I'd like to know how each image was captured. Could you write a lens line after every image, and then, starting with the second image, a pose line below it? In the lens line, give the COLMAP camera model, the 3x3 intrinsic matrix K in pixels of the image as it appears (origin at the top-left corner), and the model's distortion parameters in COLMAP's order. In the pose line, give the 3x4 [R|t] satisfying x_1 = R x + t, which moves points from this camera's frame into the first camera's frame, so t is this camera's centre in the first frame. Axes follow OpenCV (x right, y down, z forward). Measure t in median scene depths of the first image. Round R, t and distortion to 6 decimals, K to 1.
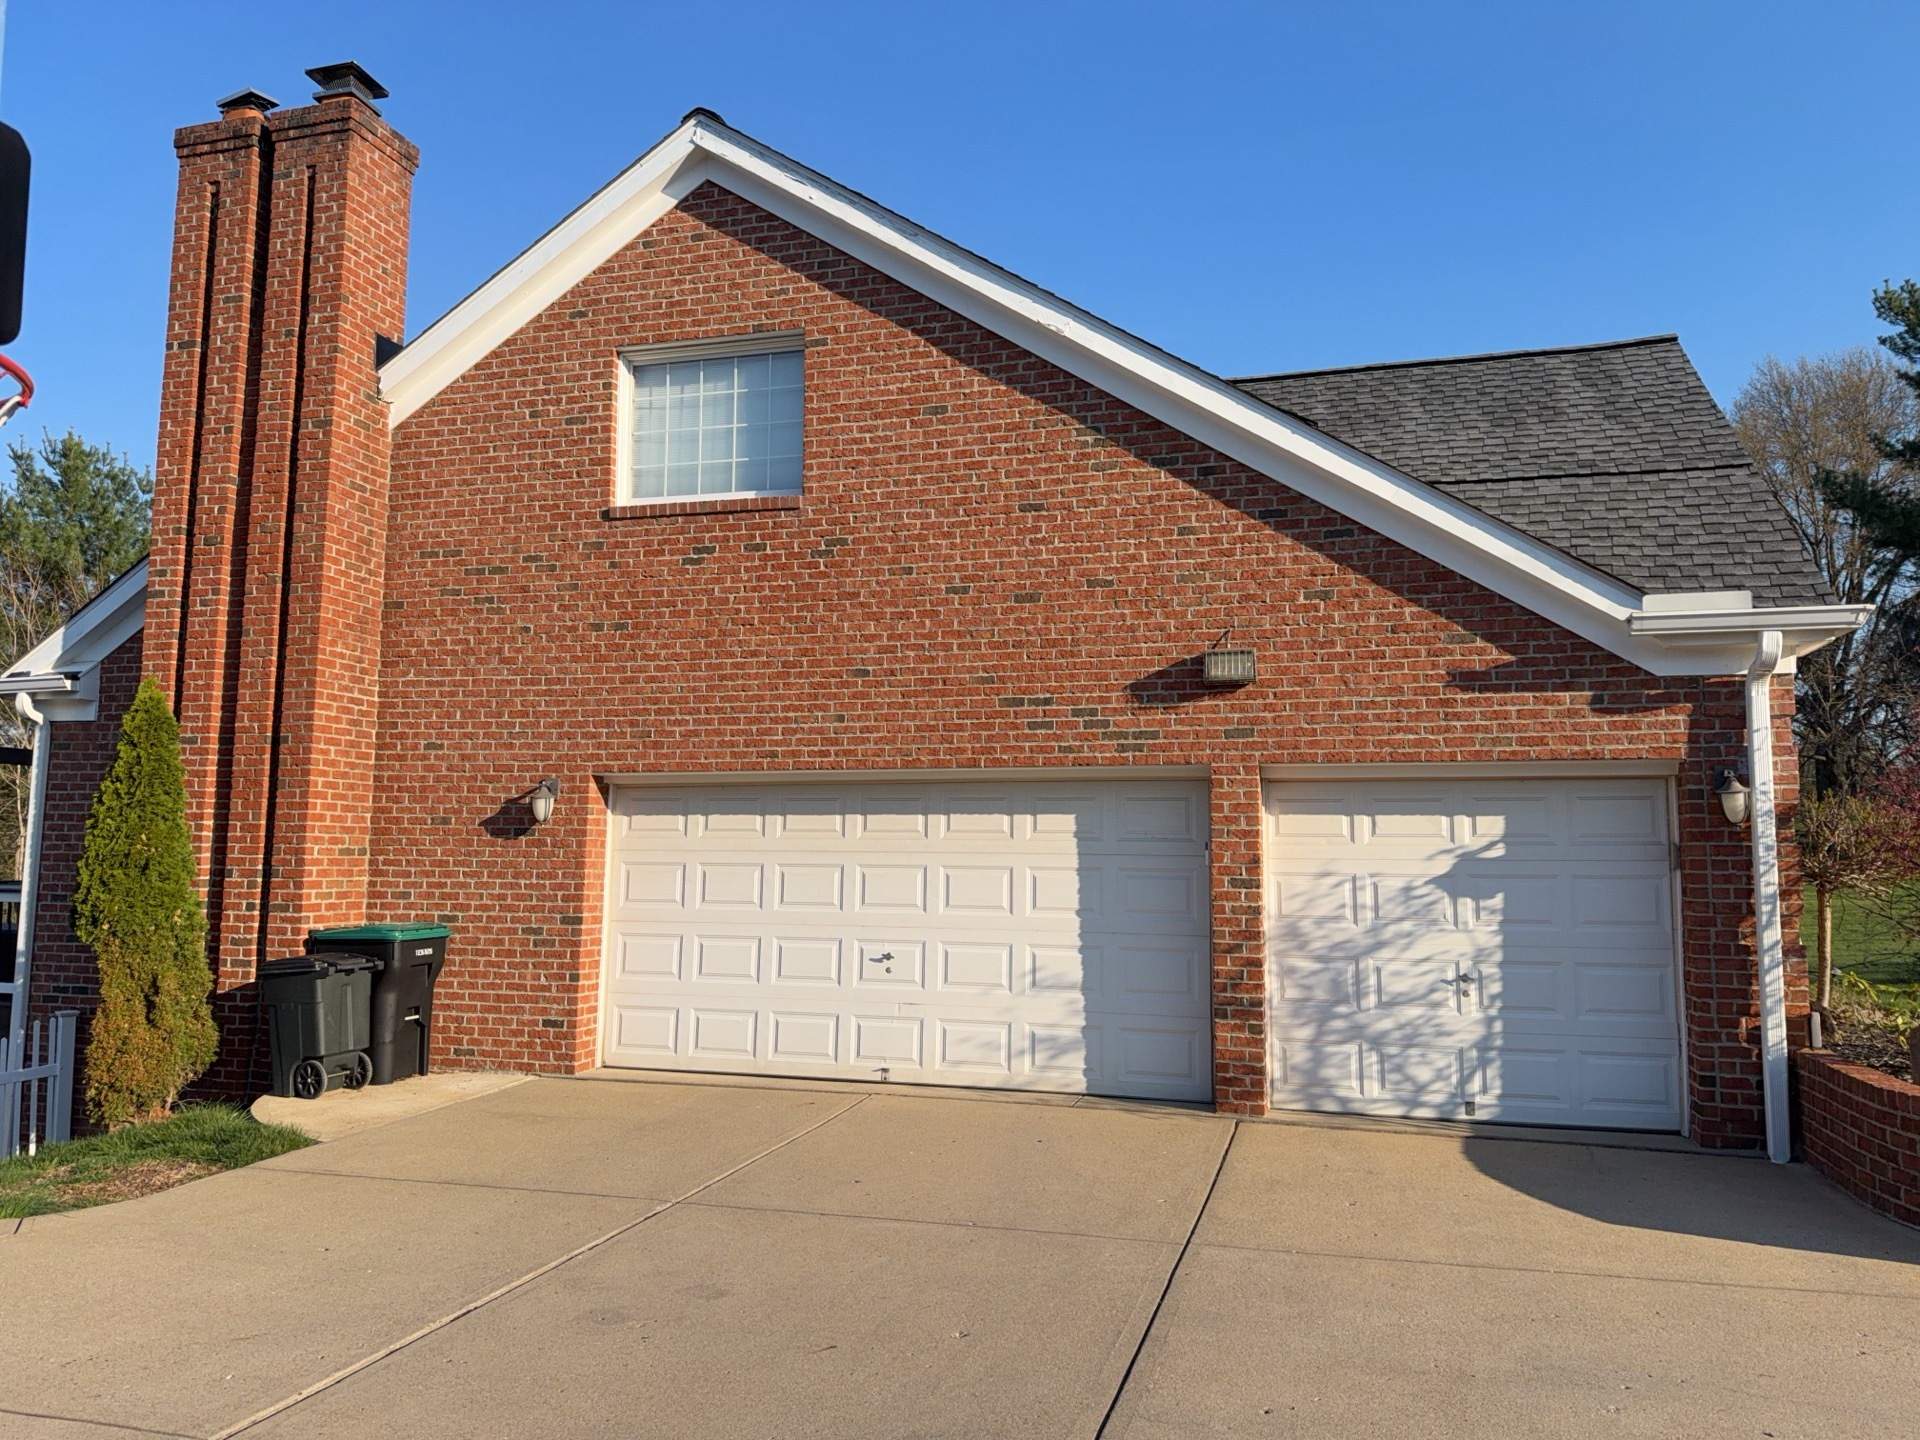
lens RADIAL K [[1317.6, 0, 960.0], [0, 1317.6, 720.0], [0, 0, 1]] dist [0.139384, -0.215056]
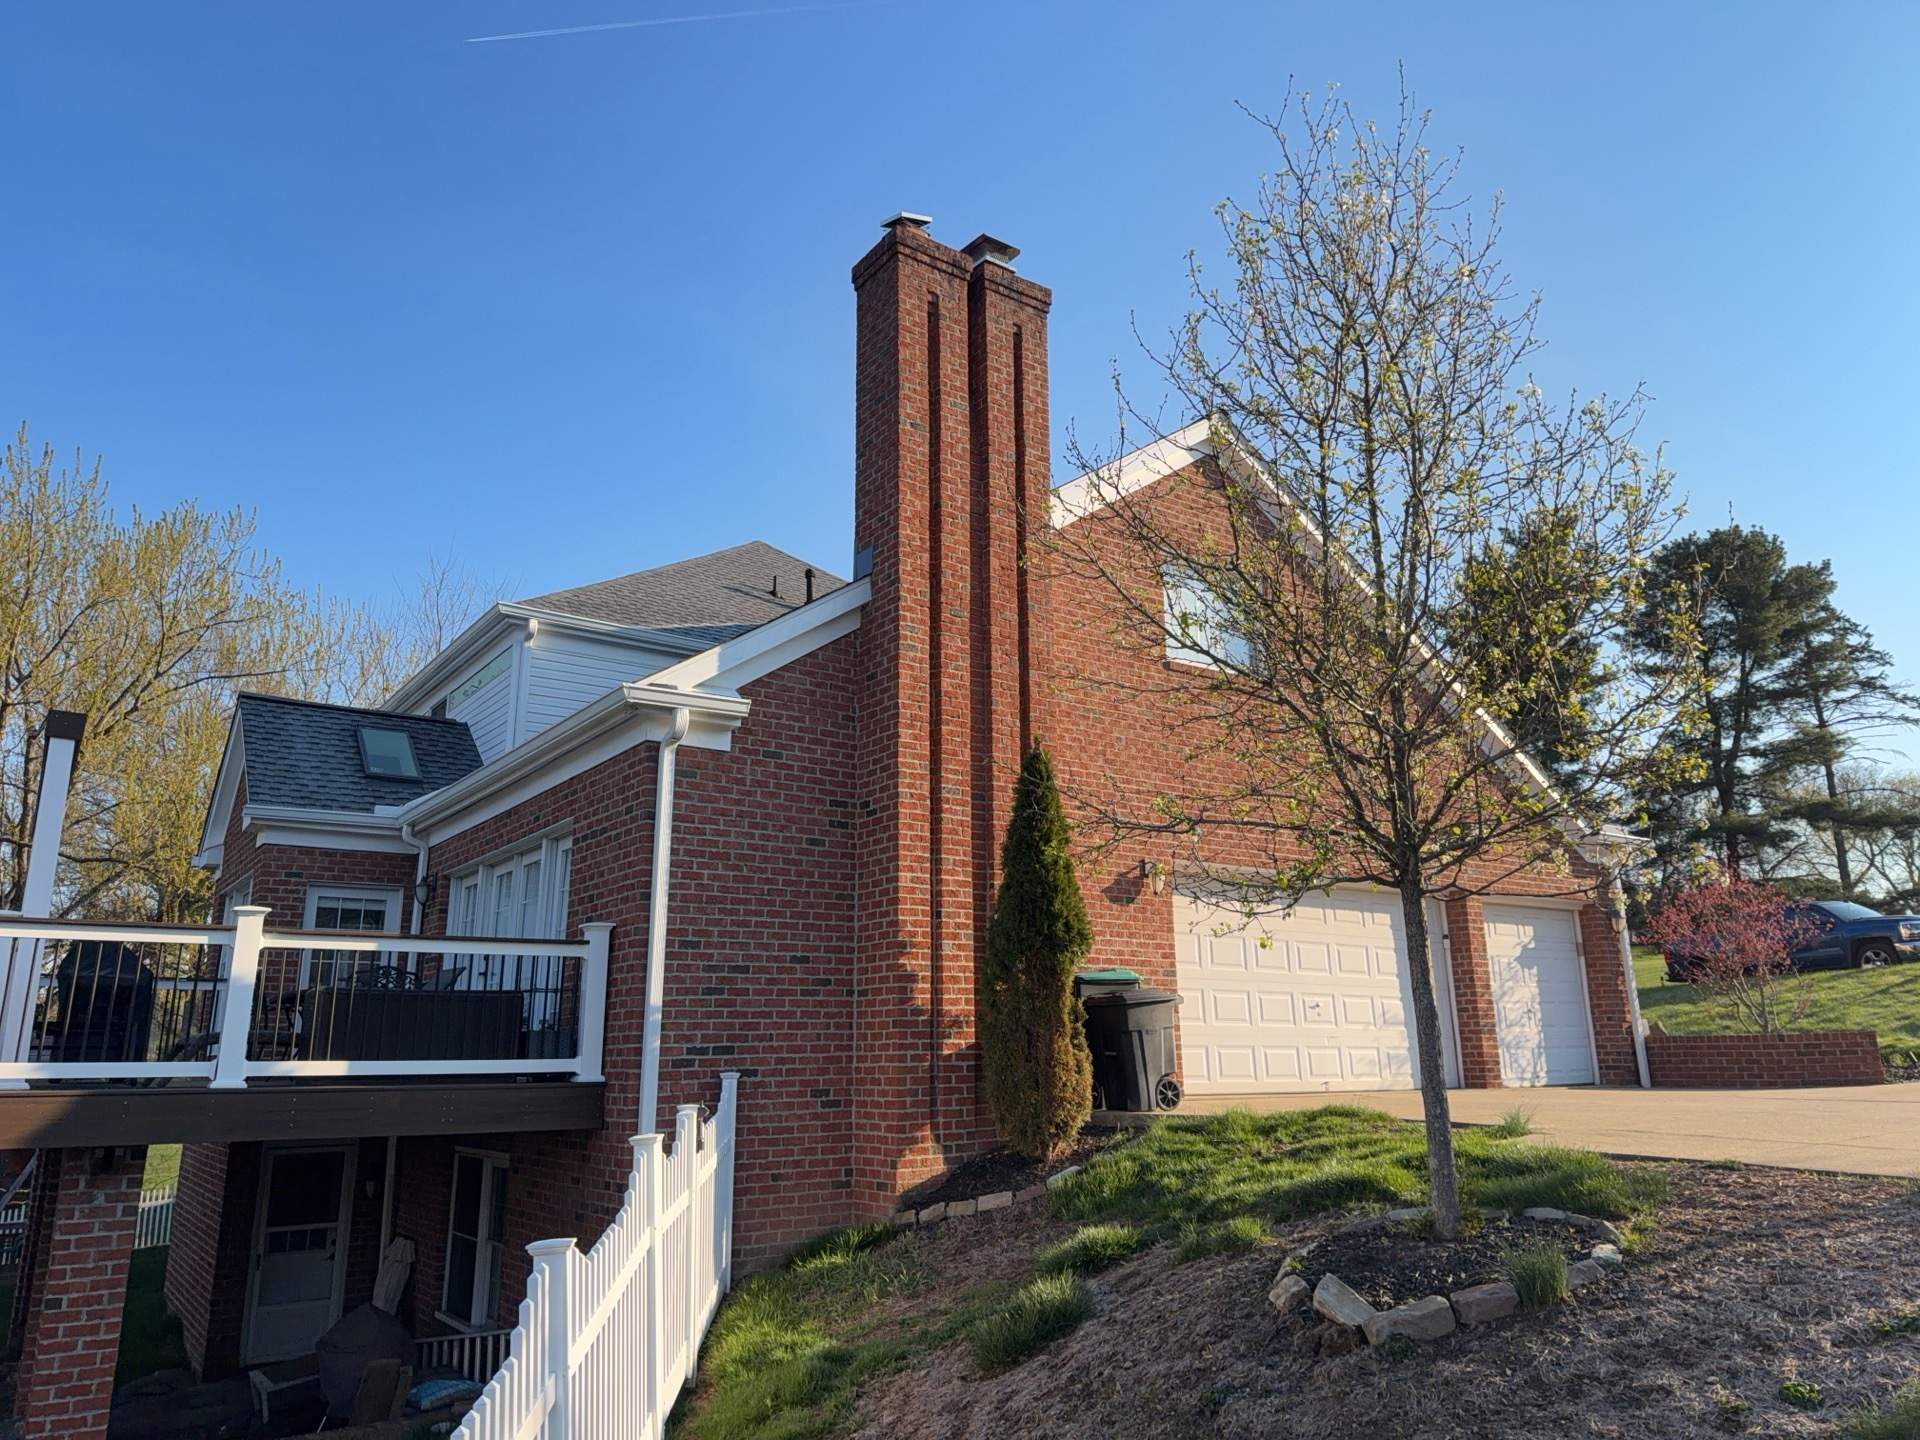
lens RADIAL K [[1330.7, 0, 960.4], [0, 1330.7, 706.1], [0, 0, 1]] dist [0.141448, -0.269975]
pose [[0.623524, 0.184831, 0.759642, -1.398023], [-0.058451, 0.979954, -0.190458, 0.151855], [-0.779616, 0.074353, 0.621828, 0.334458]]
